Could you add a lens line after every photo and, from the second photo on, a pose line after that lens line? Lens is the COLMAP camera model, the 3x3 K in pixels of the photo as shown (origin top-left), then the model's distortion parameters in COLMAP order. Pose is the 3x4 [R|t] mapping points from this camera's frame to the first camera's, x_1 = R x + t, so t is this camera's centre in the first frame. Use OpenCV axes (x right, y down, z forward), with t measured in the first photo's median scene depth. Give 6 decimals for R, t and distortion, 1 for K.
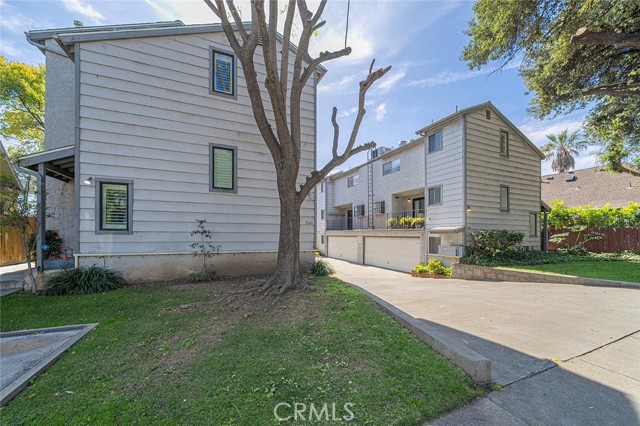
lens RADIAL K [[237.7, 0, 319.0], [0, 237.7, 230.8], [0, 0, 1]] dist [-0.000411, -0.000070]
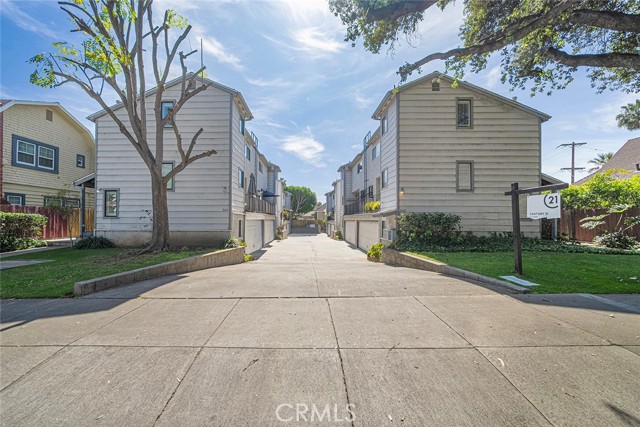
lens RADIAL K [[228.4, 0, 320.0], [0, 228.4, 213.5], [0, 0, 1]] dist [0.000621, 0.000029]
pose [[0.913910, -0.016454, -0.405583, 0.664086], [0.009831, 0.999782, -0.018407, 0.010988], [0.405798, 0.012835, 0.913873, 0.028131]]
